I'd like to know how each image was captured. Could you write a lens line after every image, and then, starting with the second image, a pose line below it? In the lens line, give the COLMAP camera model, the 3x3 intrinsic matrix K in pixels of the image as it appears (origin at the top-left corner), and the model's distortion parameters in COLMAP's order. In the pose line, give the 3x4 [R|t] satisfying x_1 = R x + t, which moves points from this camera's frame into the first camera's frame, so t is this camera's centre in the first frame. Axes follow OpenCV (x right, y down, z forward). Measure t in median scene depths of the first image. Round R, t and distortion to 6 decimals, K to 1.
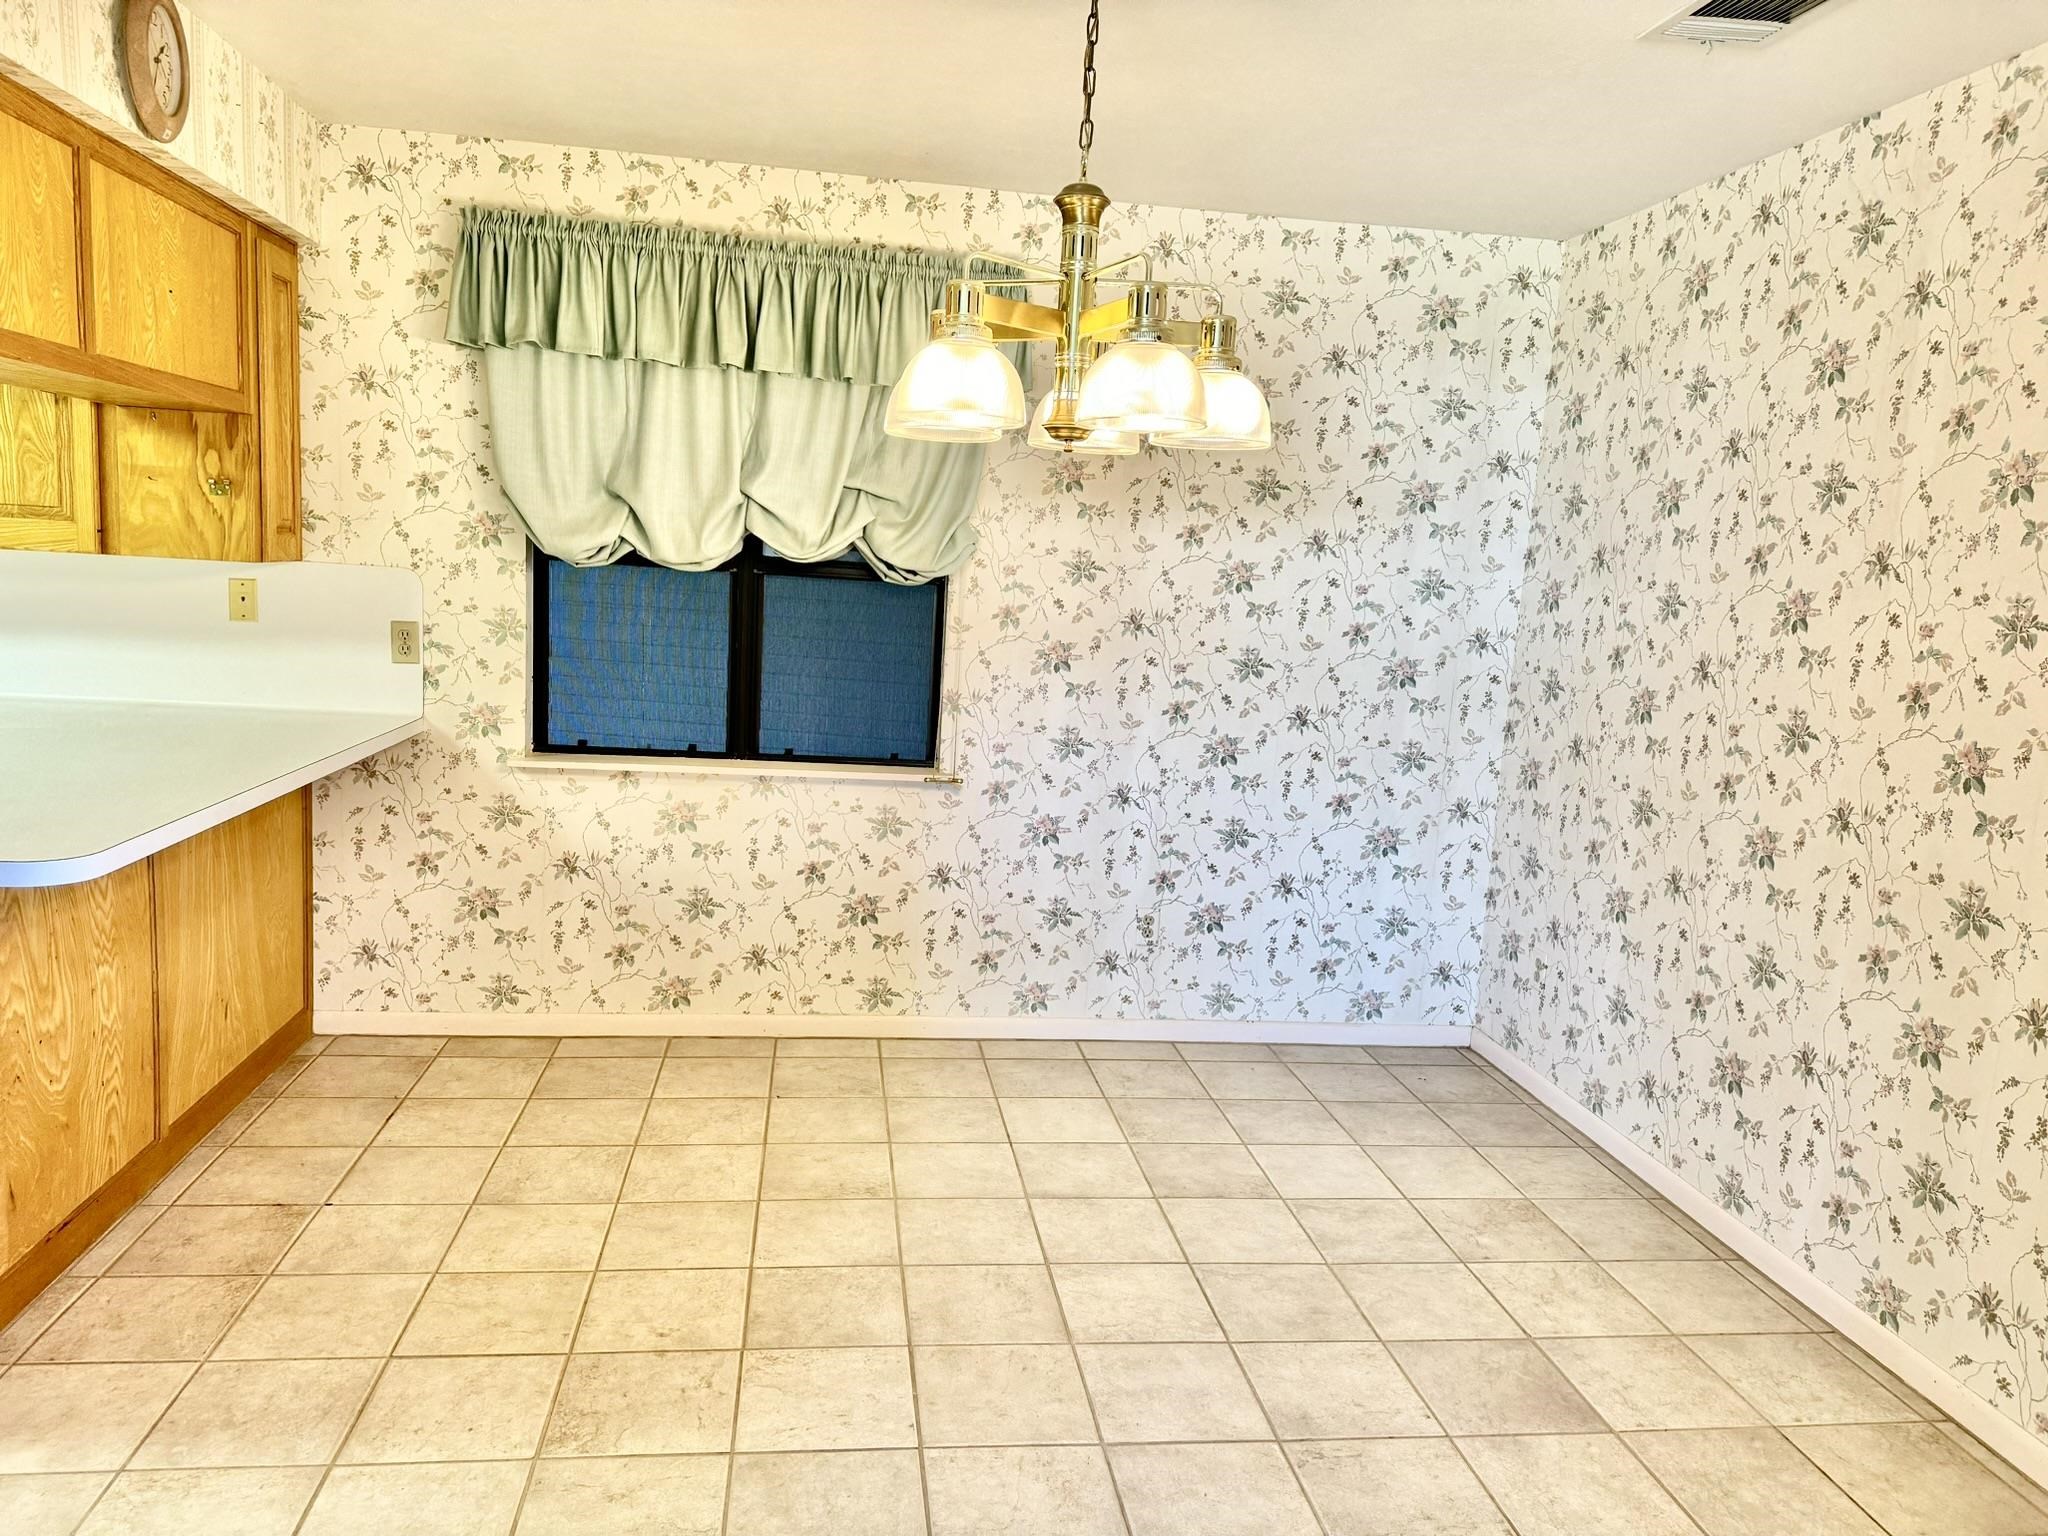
lens RADIAL K [[1440.6, 0, 1026.3], [0, 1440.6, 765.5], [0, 0, 1]] dist [0.012449, -0.011886]
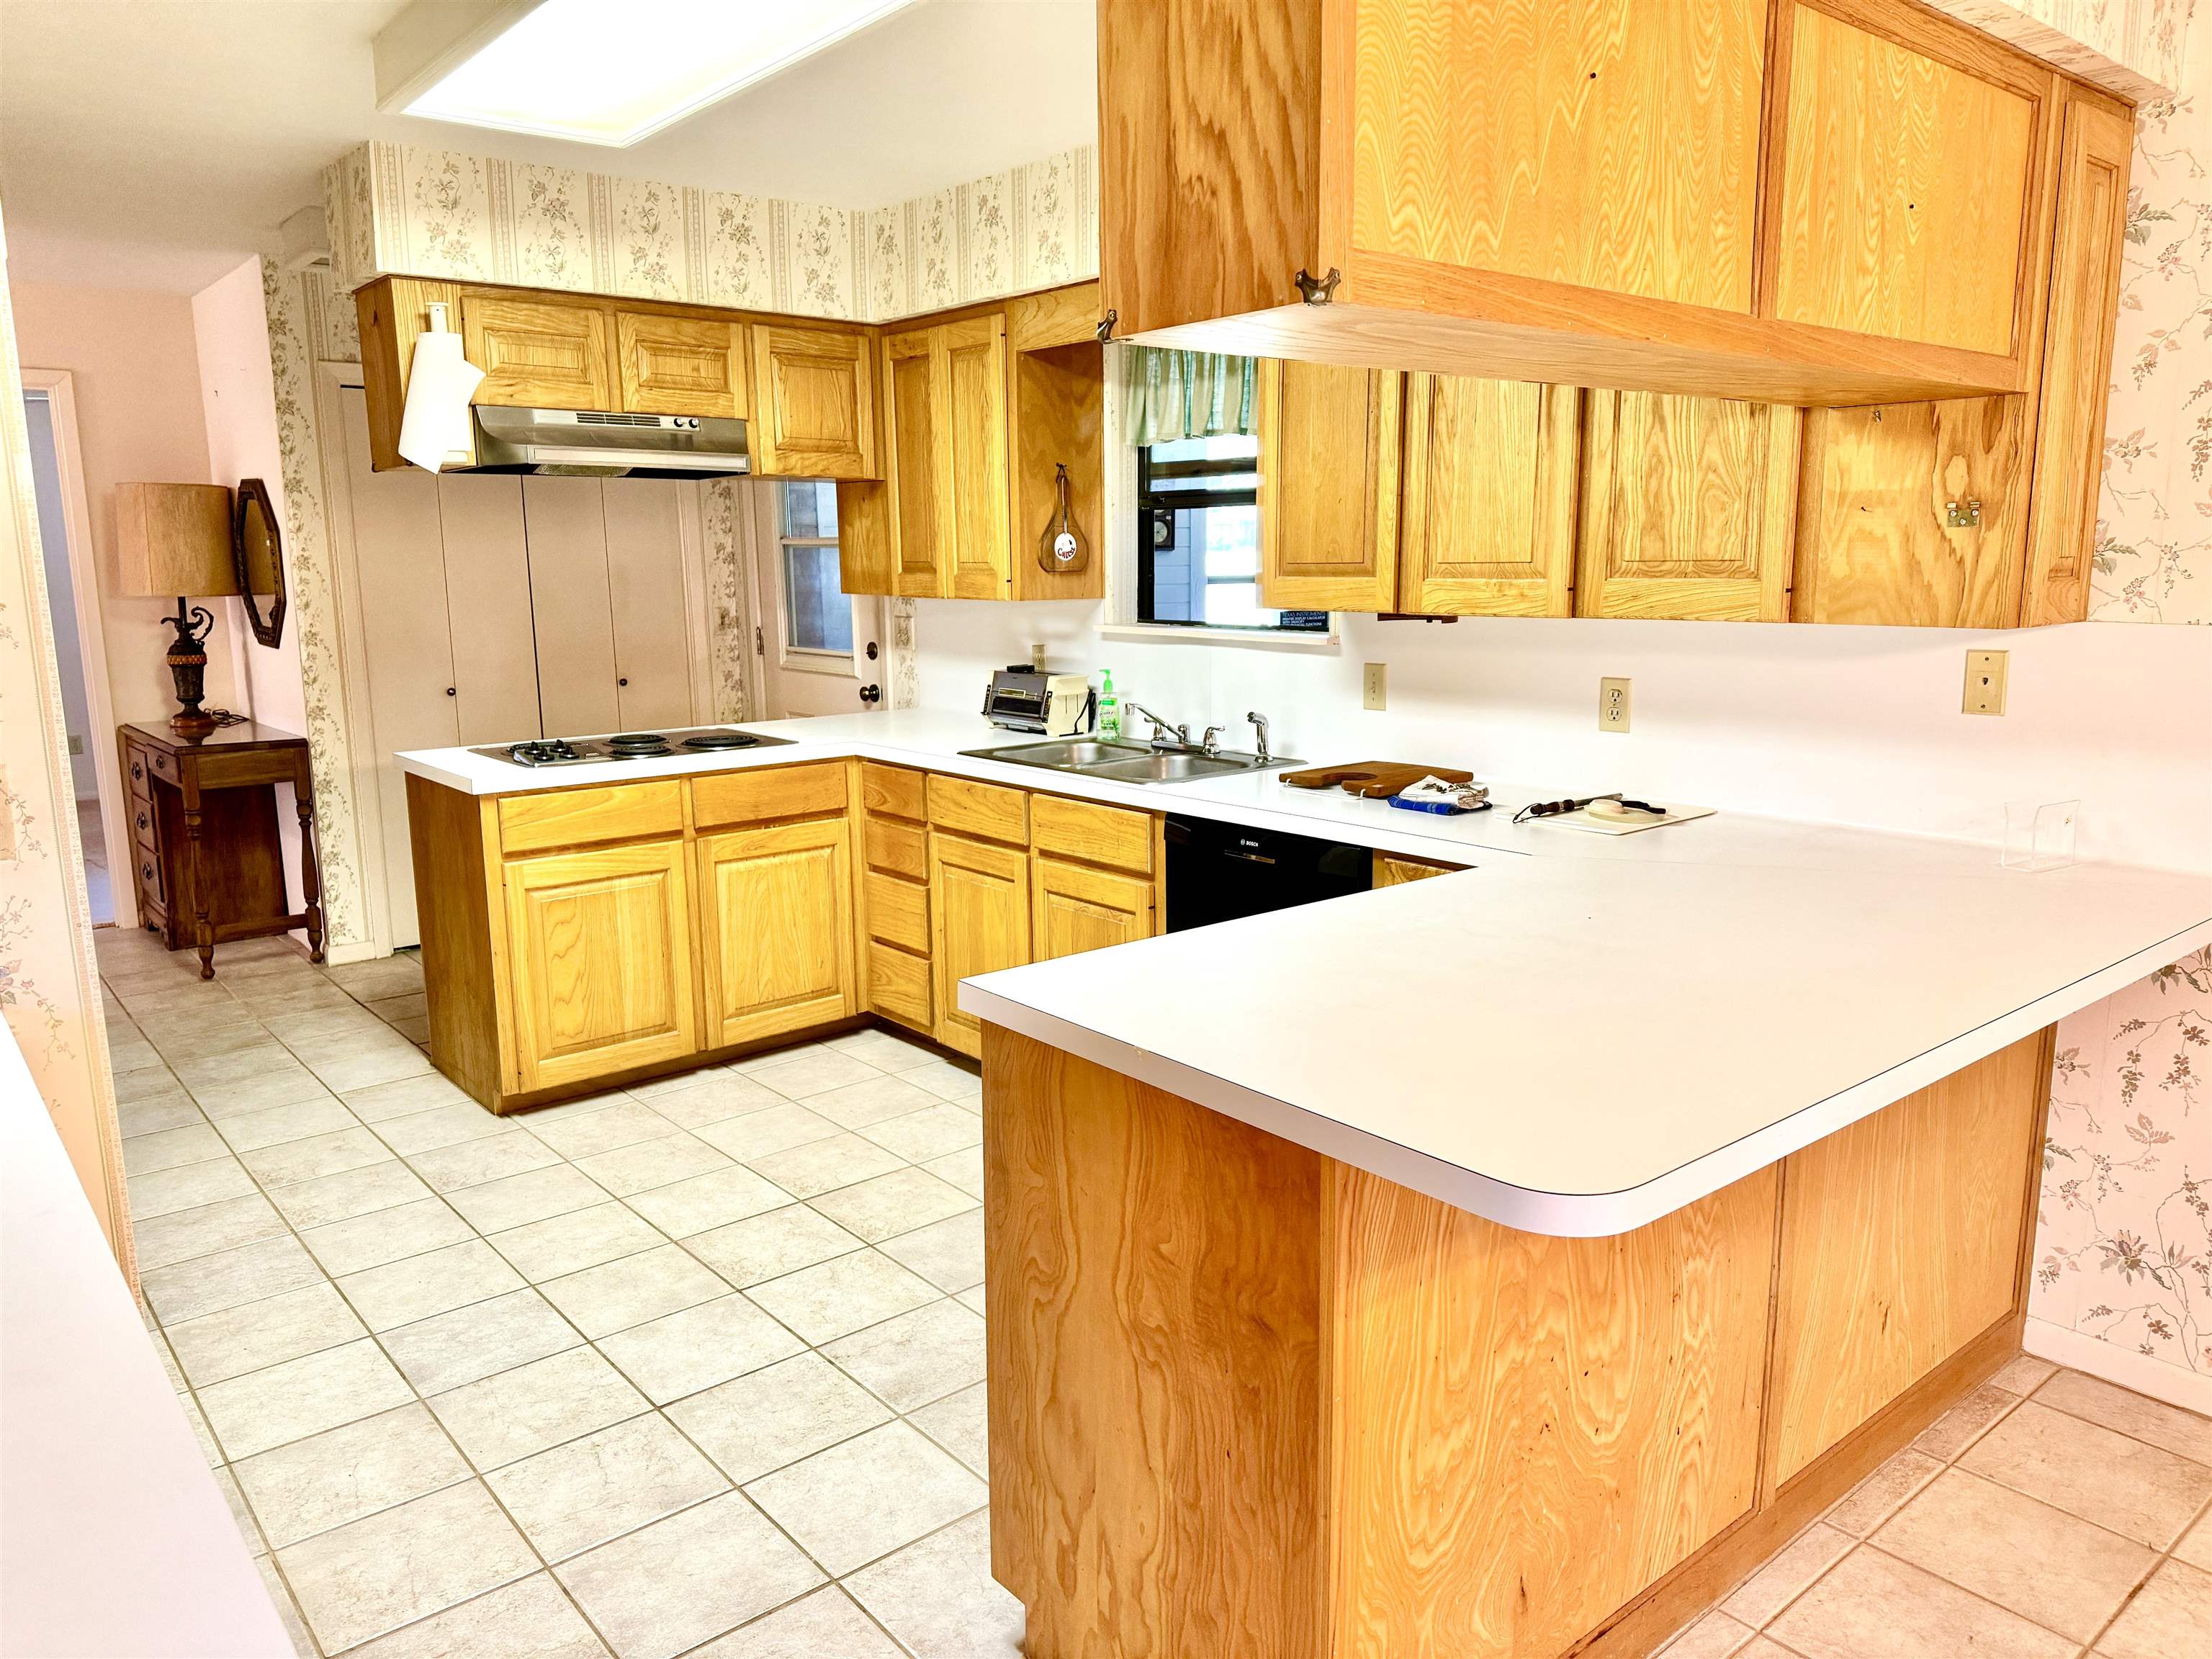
lens RADIAL K [[1555.9, 0, 1113.5], [0, 1555.9, 828.5], [0, 0, 1]] dist [0.012449, -0.011886]
pose [[0.524642, 0.087835, -0.846779, -0.156167], [-0.079672, 0.995364, 0.053885, -0.060502], [0.847586, 0.039195, 0.529208, 0.317119]]
